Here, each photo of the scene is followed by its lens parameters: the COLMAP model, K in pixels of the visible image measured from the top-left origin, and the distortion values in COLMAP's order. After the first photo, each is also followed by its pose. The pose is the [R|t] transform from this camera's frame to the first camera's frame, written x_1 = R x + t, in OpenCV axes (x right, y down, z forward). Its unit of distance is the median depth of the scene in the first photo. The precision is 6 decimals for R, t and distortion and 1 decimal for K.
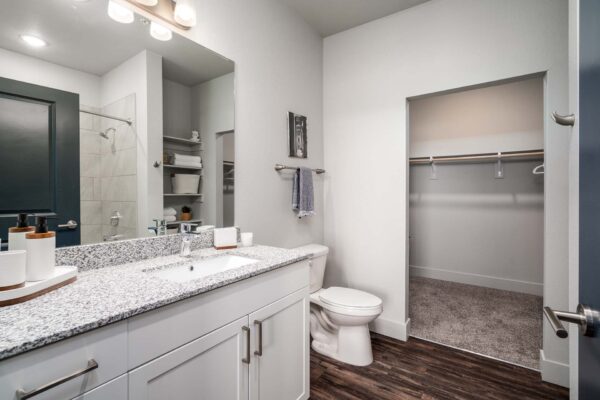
lens RADIAL K [[274.6, 0, 300.0], [0, 274.6, 200.0], [0, 0, 1]] dist [-0.001599, -0.000879]
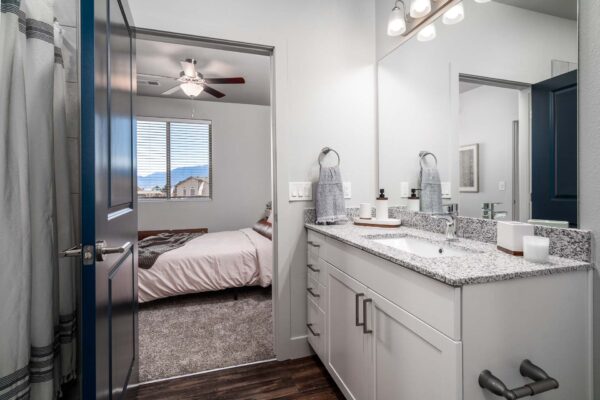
lens RADIAL K [[304.5, 0, 302.9], [0, 304.5, 197.4], [0, 0, 1]] dist [-0.000518, -0.000092]
pose [[-0.599565, 0.022184, -0.800018, 0.787026], [-0.016609, 0.999056, 0.040150, 0.033441], [0.800153, 0.037360, -0.598631, 1.348472]]
